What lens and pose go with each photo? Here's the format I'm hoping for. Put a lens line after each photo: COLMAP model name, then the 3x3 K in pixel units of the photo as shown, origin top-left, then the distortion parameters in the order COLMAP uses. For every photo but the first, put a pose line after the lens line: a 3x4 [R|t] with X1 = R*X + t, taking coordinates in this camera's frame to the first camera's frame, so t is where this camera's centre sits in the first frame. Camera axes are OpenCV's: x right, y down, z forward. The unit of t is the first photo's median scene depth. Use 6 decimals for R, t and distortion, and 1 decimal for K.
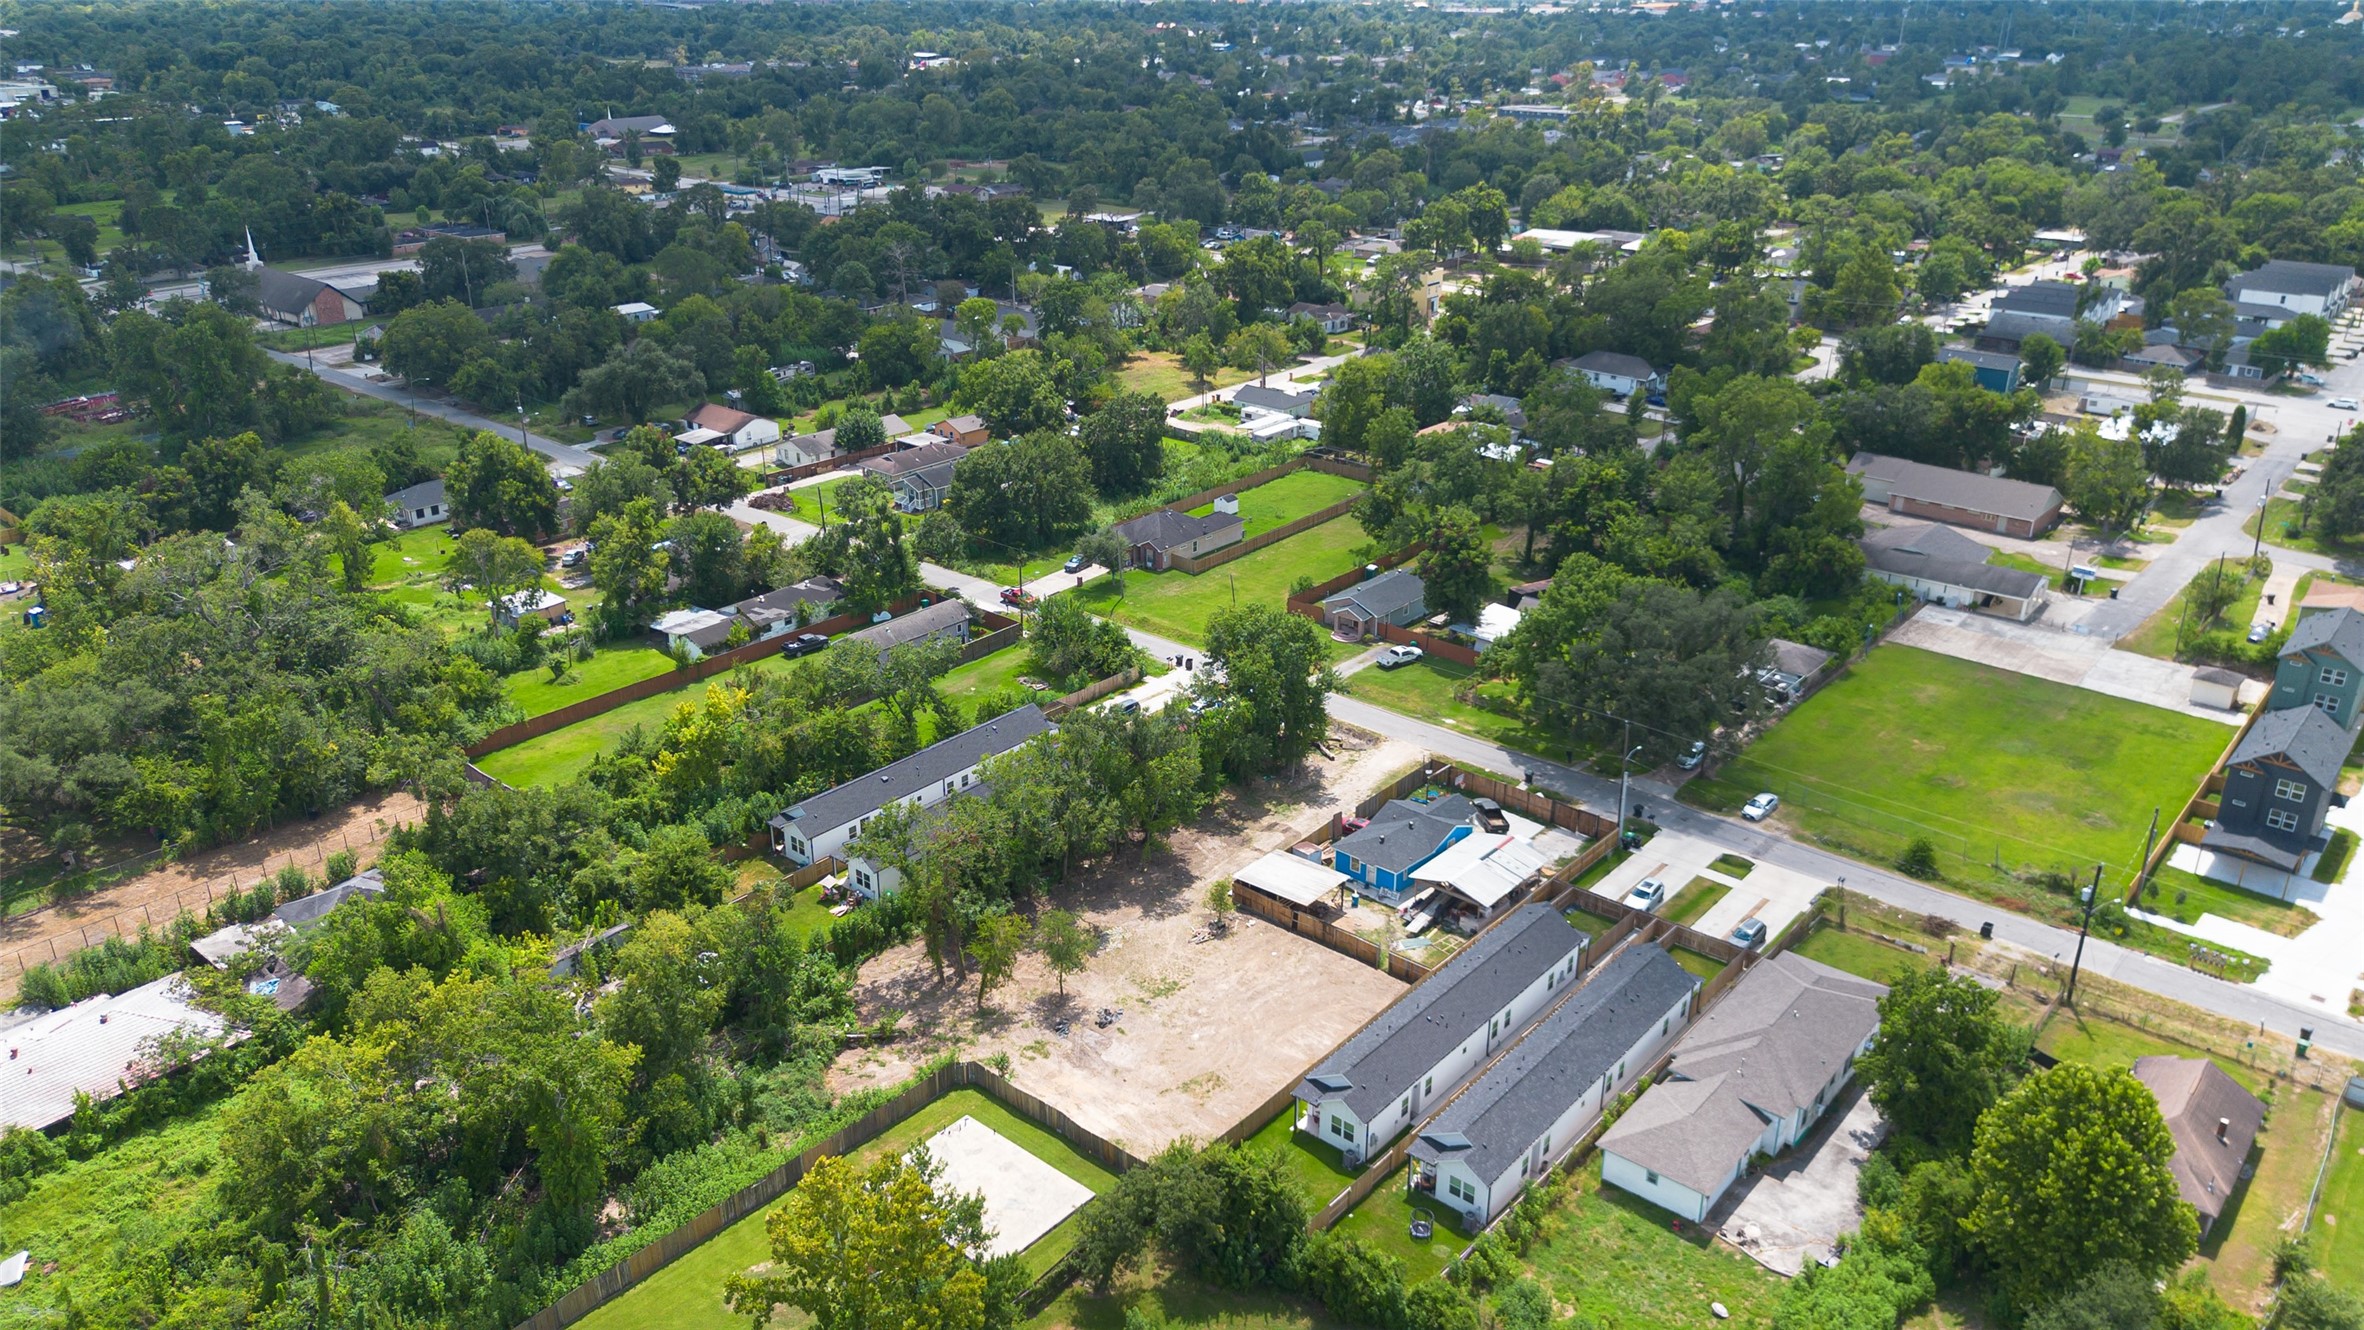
lens RADIAL K [[1682.8, 0, 1182.0], [0, 1682.8, 665.0], [0, 0, 1]] dist [0.074141, -0.079036]
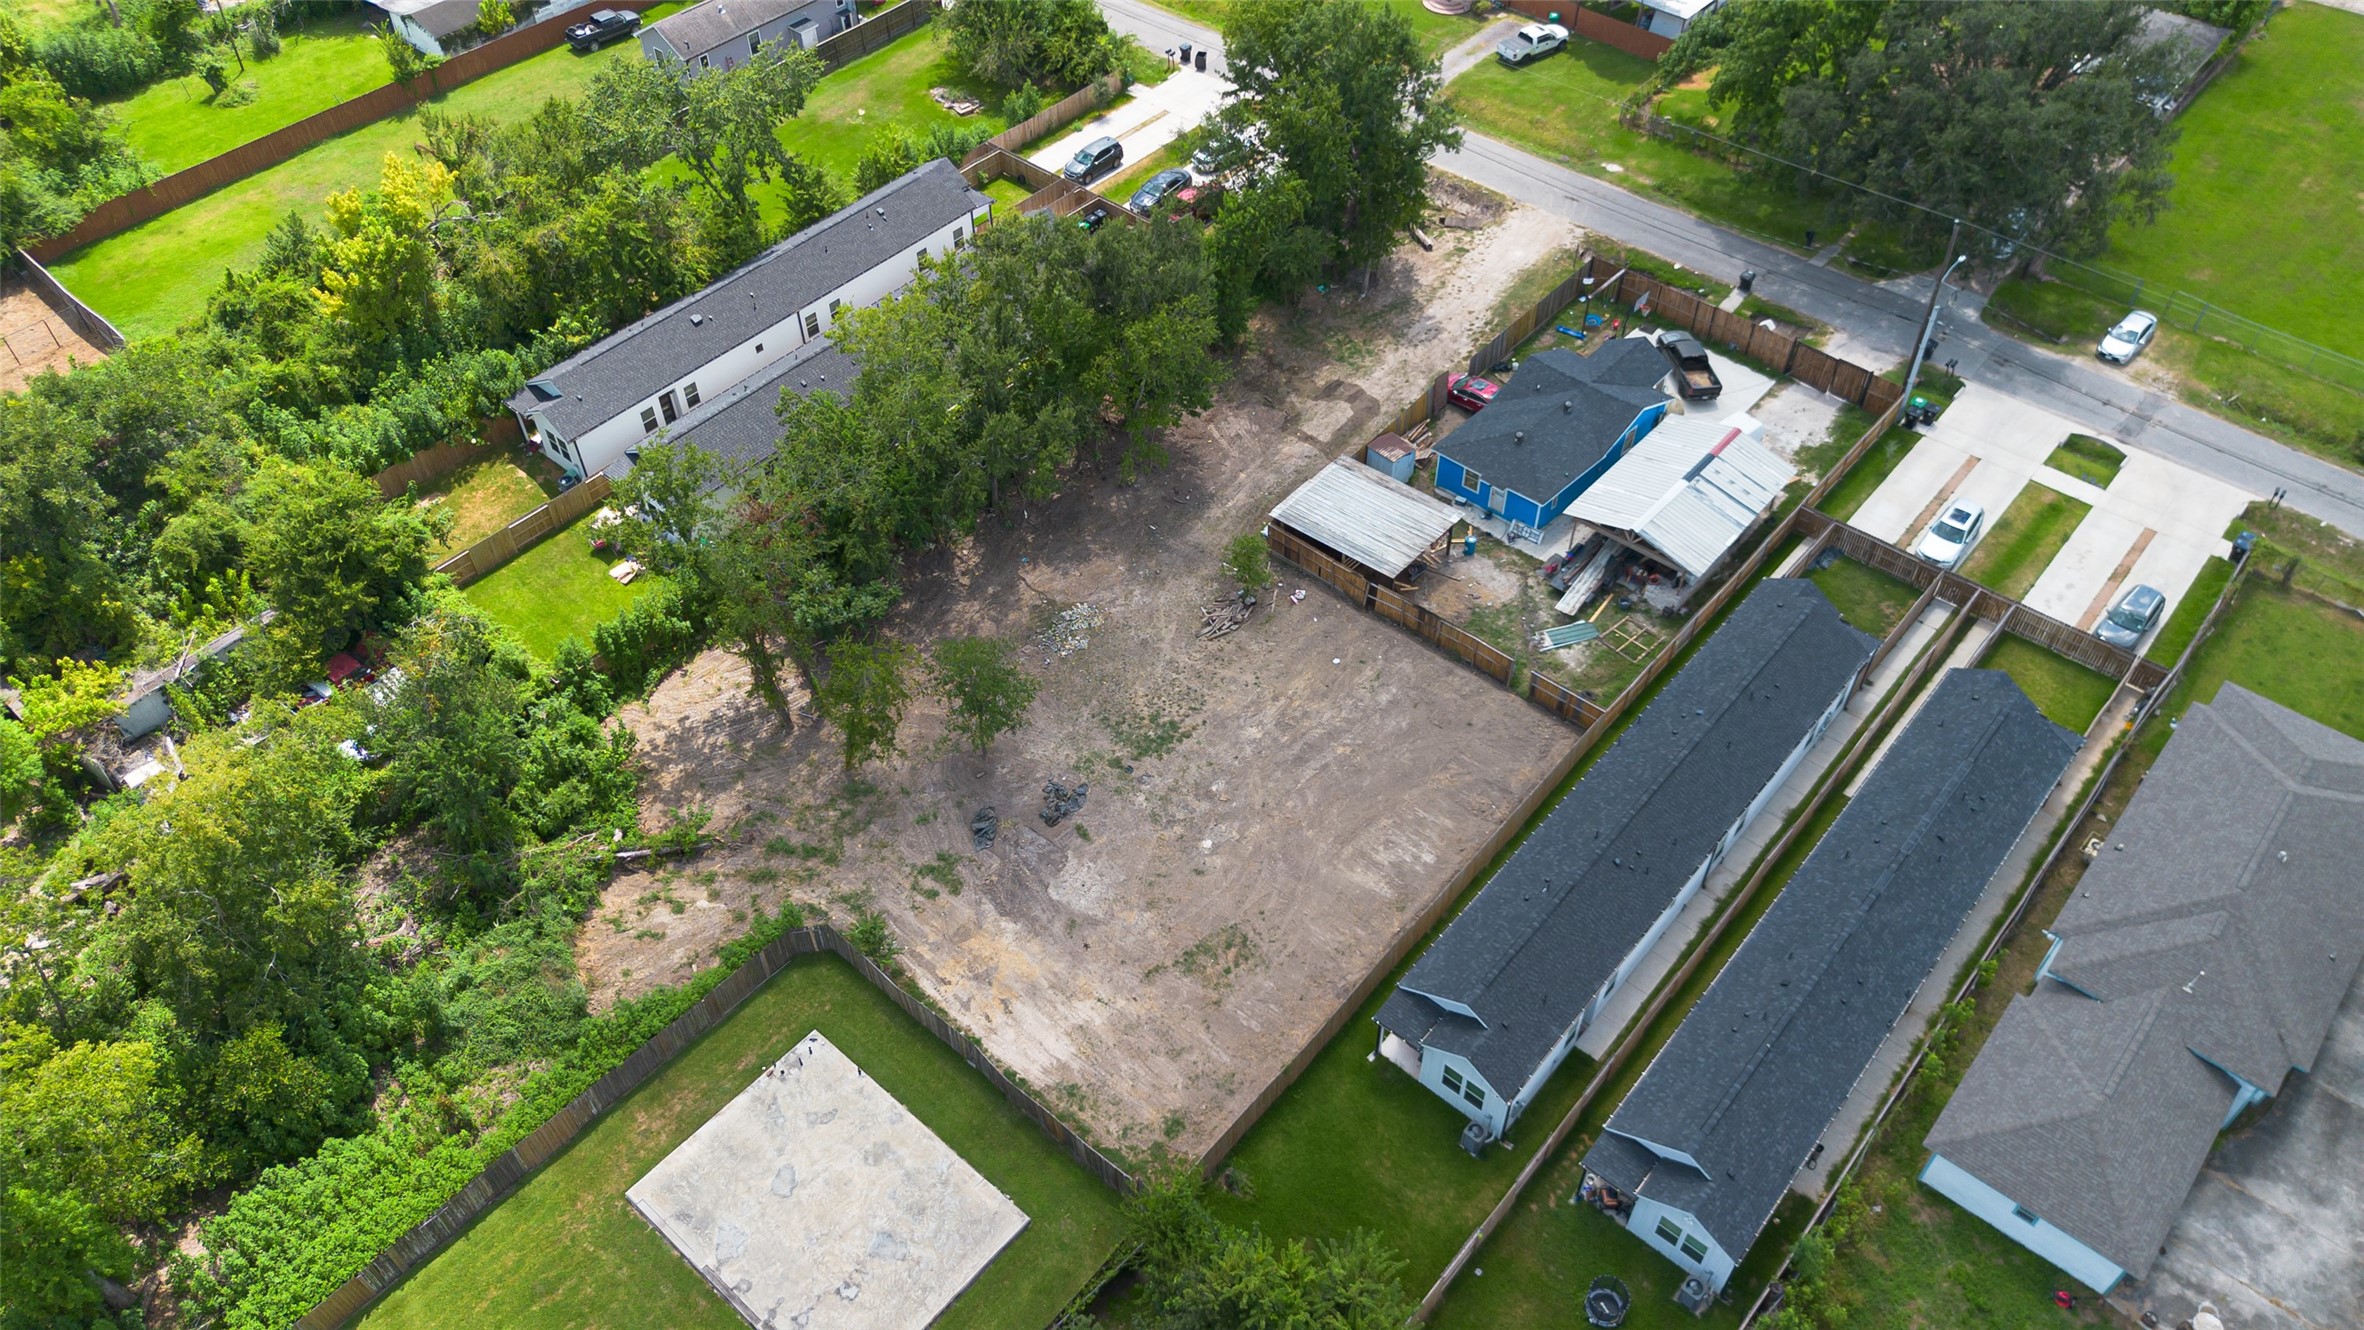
lens RADIAL K [[1682.8, 0, 1182.0], [0, 1682.8, 665.0], [0, 0, 1]] dist [0.074141, -0.079036]
pose [[0.999867, -0.005008, -0.015491, 0.007331], [0.010855, 0.914227, 0.405057, -0.065509], [0.012134, -0.405172, 0.914160, 0.398678]]
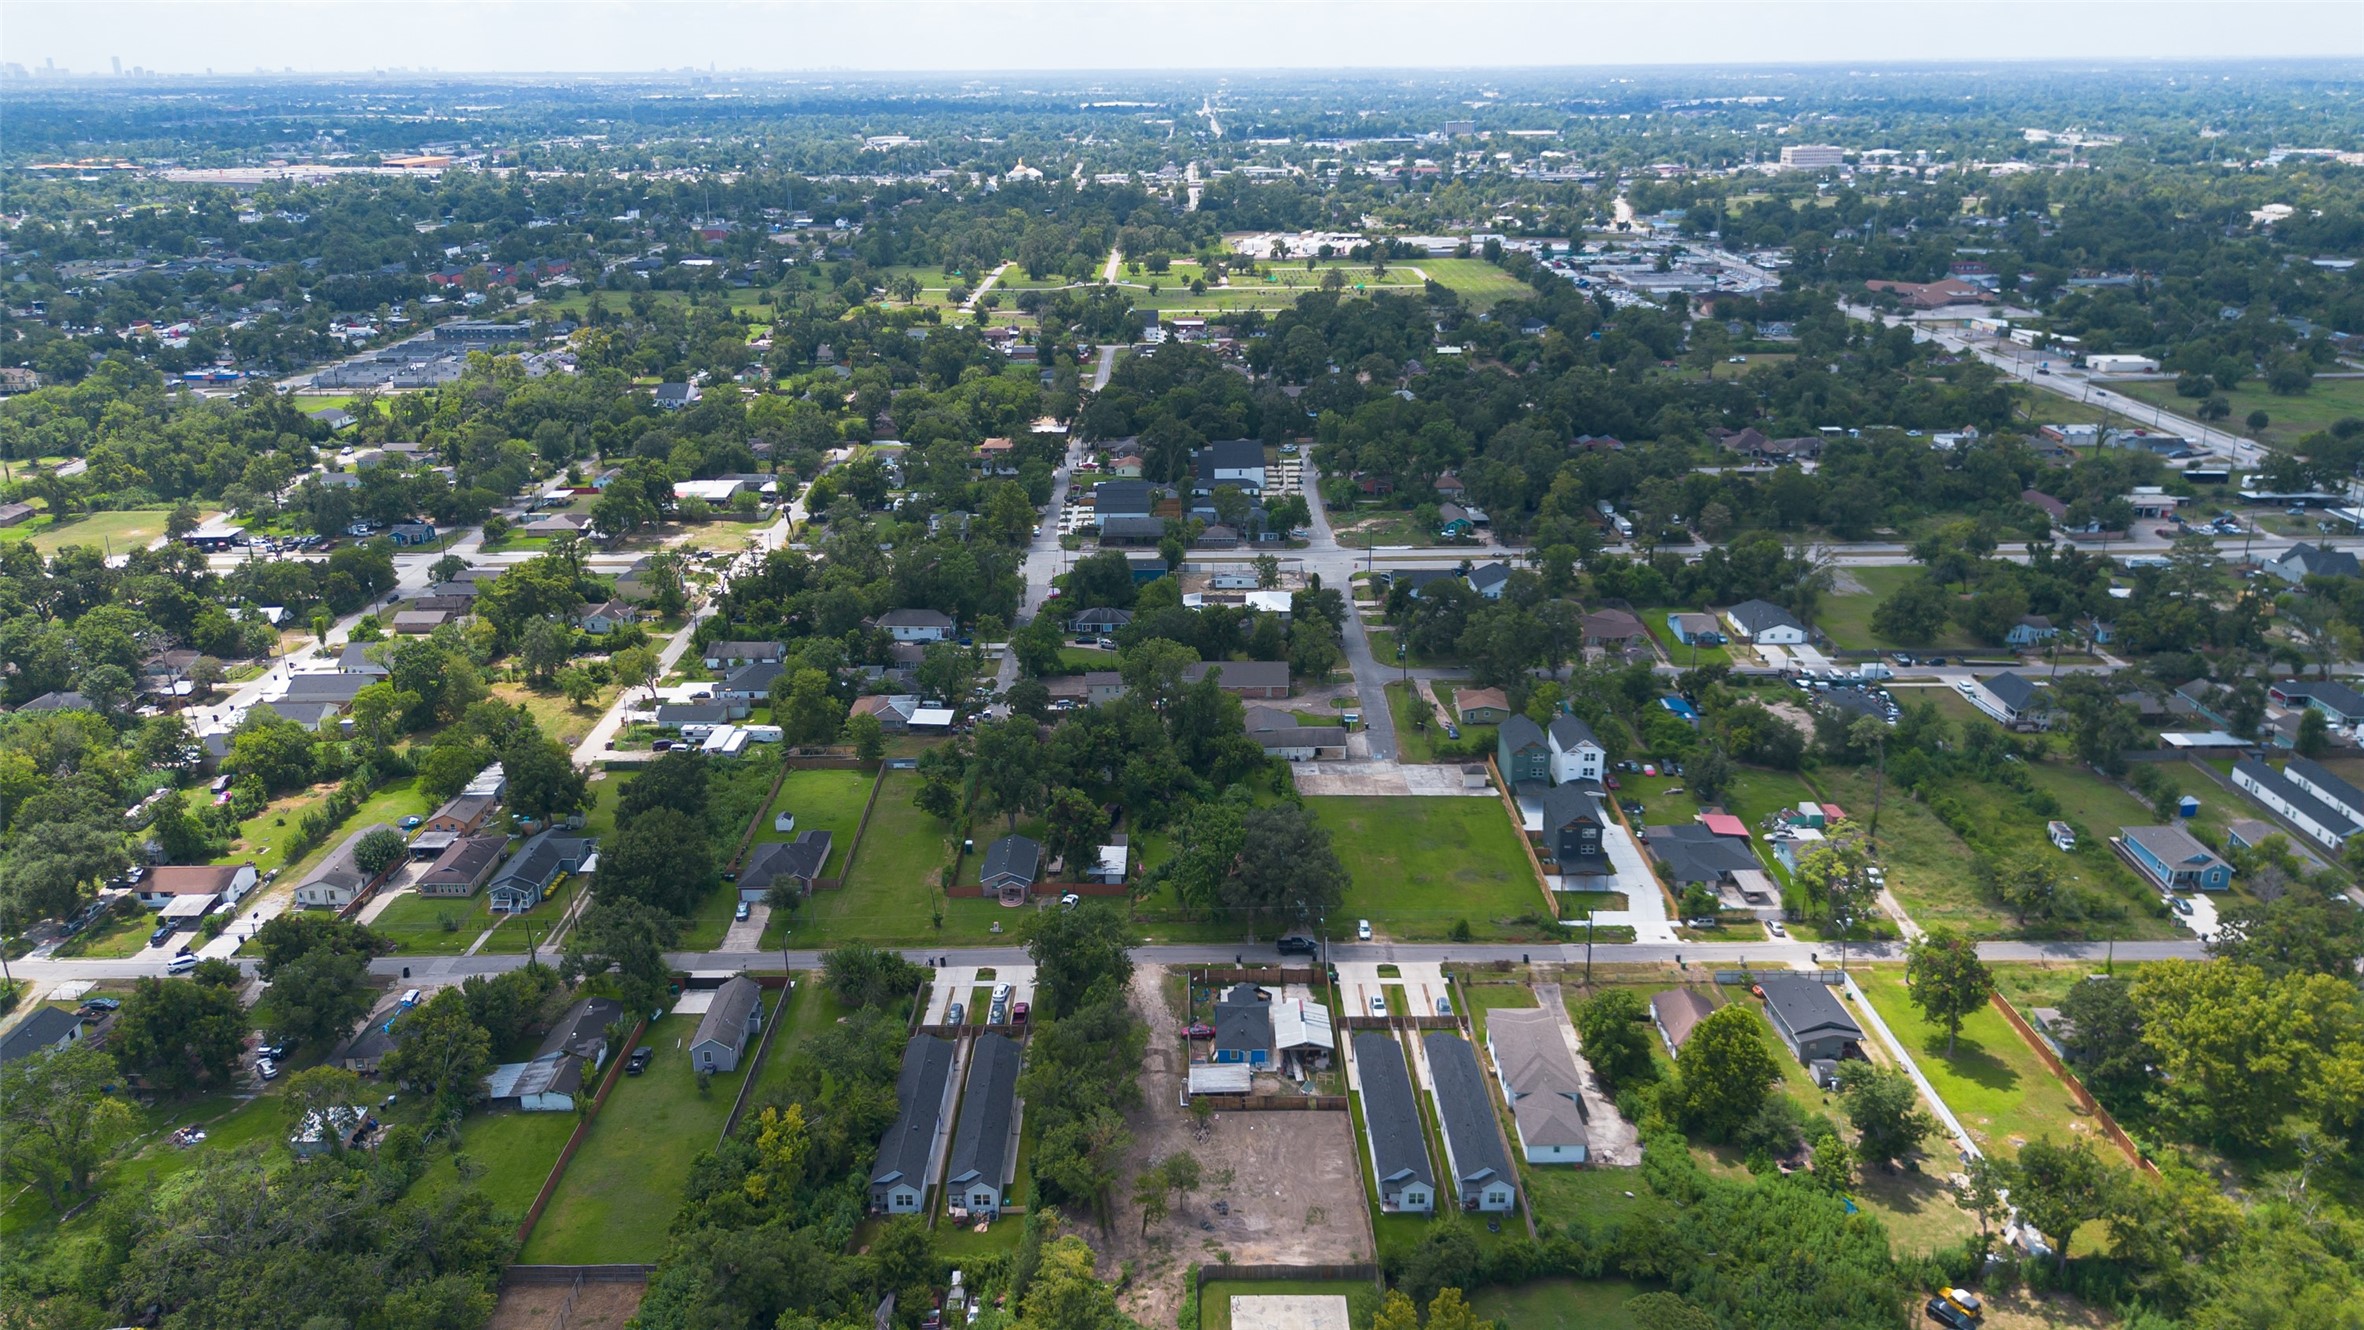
lens RADIAL K [[1682.8, 0, 1182.0], [0, 1682.8, 665.0], [0, 0, 1]] dist [0.074141, -0.079036]
pose [[0.756698, -0.226188, 0.613390, -0.756008], [0.260991, 0.964750, 0.033786, -0.272873], [-0.599410, 0.134523, 0.789057, -0.211002]]
